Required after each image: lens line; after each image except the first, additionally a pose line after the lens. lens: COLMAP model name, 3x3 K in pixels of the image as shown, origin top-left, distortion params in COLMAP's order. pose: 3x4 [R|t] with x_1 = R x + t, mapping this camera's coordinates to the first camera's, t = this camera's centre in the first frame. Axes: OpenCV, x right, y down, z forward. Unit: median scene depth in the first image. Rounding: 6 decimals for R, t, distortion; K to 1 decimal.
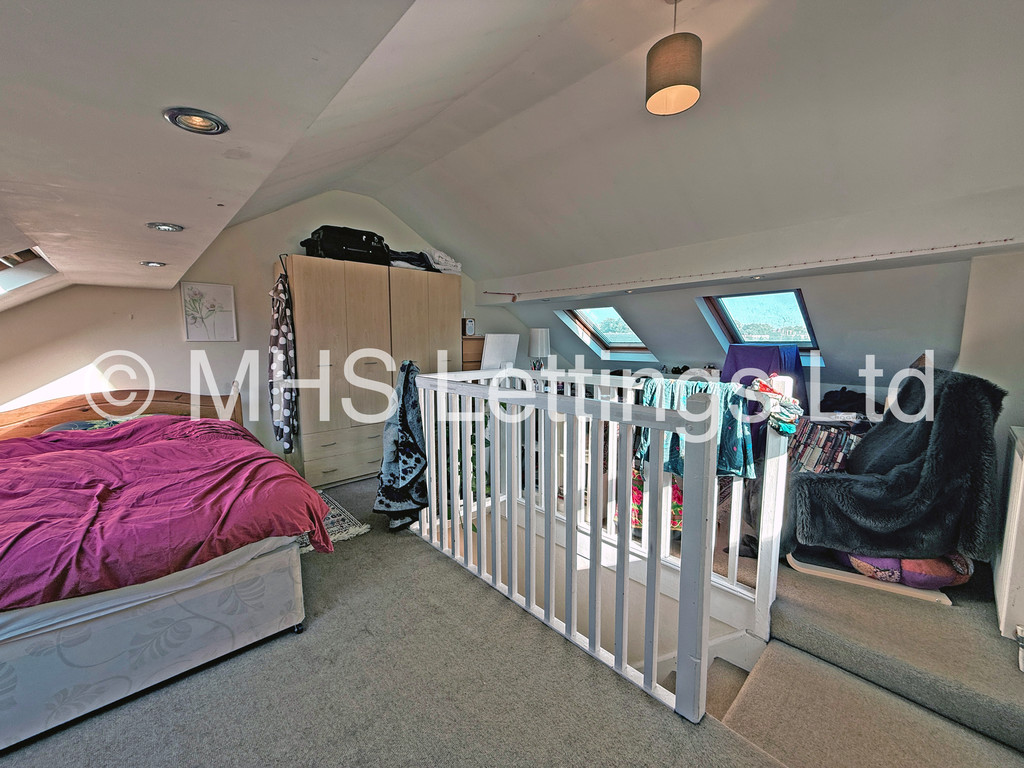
lens RADIAL K [[407.4, 0, 509.6], [0, 407.4, 385.5], [0, 0, 1]] dist [-0.000103, 0.000102]
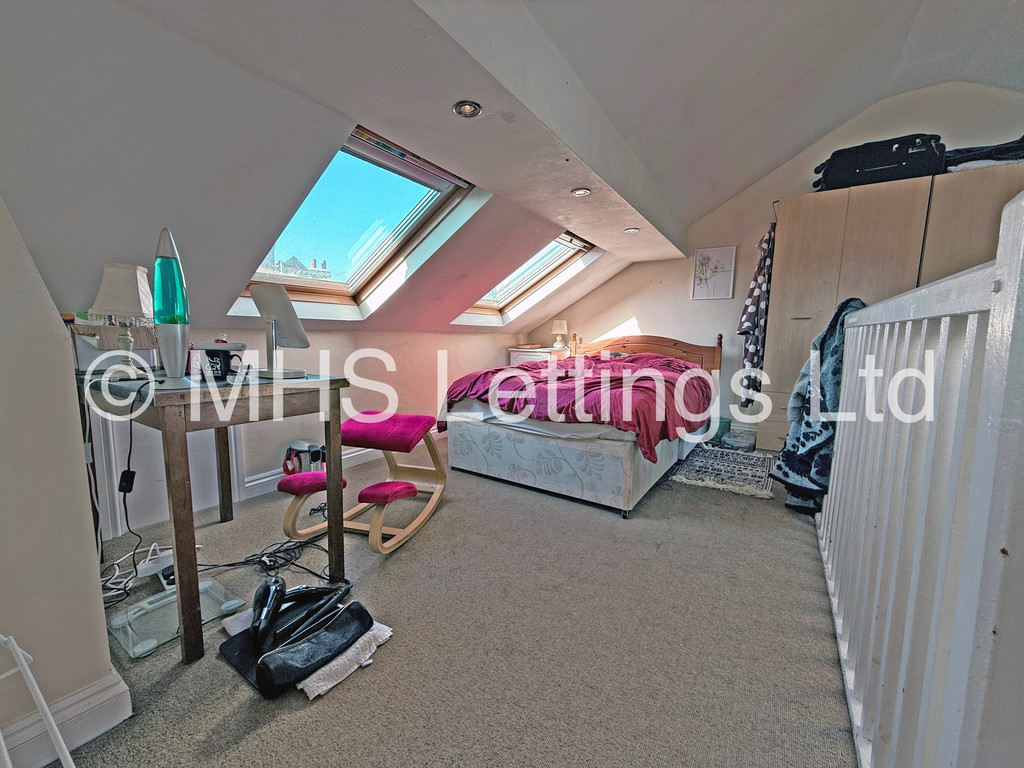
lens RADIAL K [[407.4, 0, 509.6], [0, 407.4, 385.5], [0, 0, 1]] dist [-0.000103, 0.000102]
pose [[0.236572, 0.131299, -0.962702, 0.337030], [-0.120999, 0.987095, 0.104892, 0.099068], [0.964050, 0.091672, 0.249406, 0.240445]]
